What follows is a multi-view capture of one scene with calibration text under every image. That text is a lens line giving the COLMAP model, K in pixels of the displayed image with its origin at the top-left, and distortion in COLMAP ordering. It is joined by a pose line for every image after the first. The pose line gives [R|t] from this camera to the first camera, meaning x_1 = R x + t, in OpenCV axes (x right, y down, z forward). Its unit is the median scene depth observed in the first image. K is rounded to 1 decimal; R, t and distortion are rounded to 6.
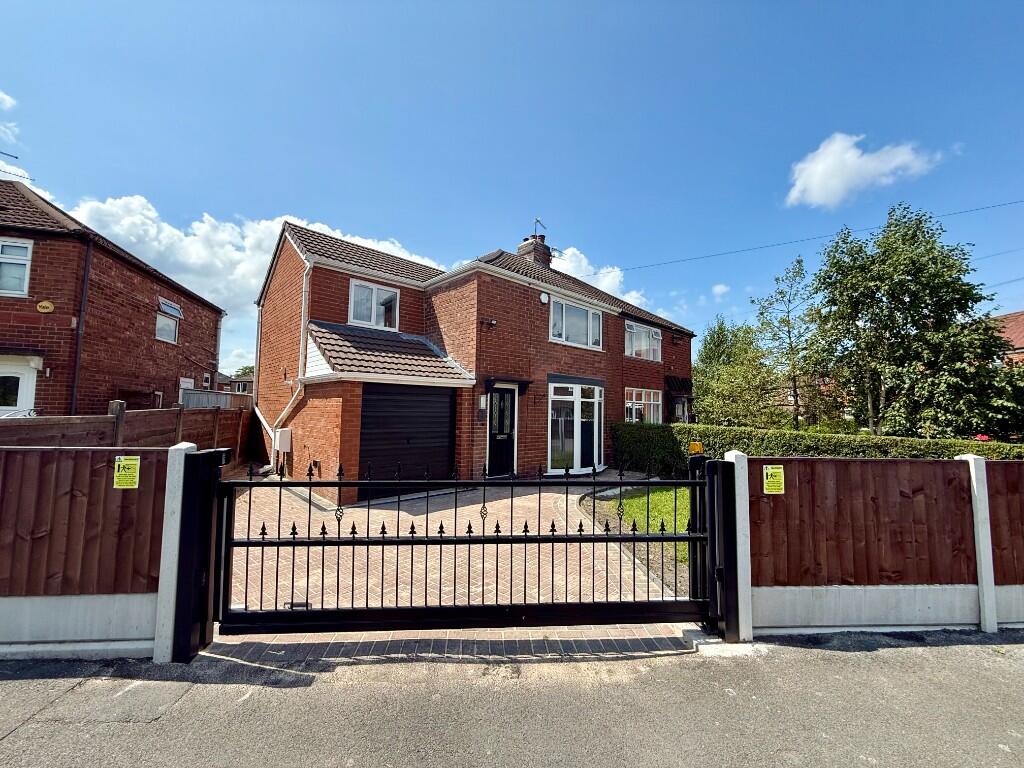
lens RADIAL K [[410.5, 0, 511.5], [0, 410.5, 384.8], [0, 0, 1]] dist [-0.001638, -0.000336]
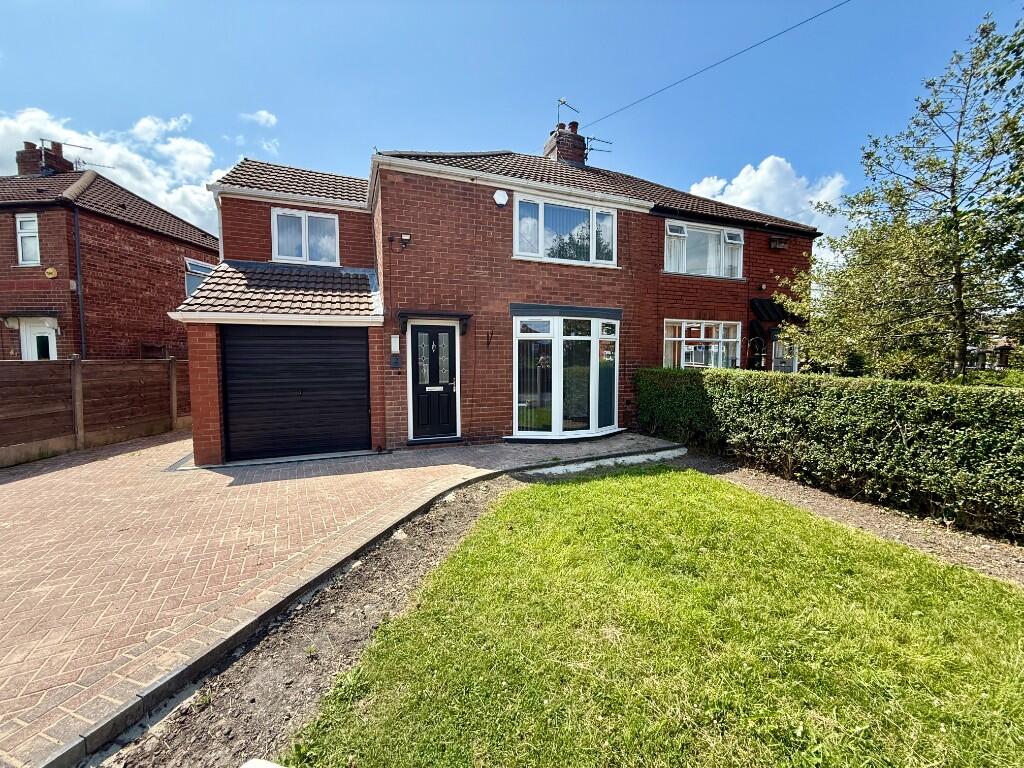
lens RADIAL K [[410.5, 0, 511.8], [0, 410.5, 384.7], [0, 0, 1]] dist [-0.001638, -0.000336]
pose [[0.929837, 0.001440, -0.367968, 0.361134], [0.043036, 0.992704, 0.112635, 0.034234], [0.365445, -0.120568, 0.922991, 0.302283]]
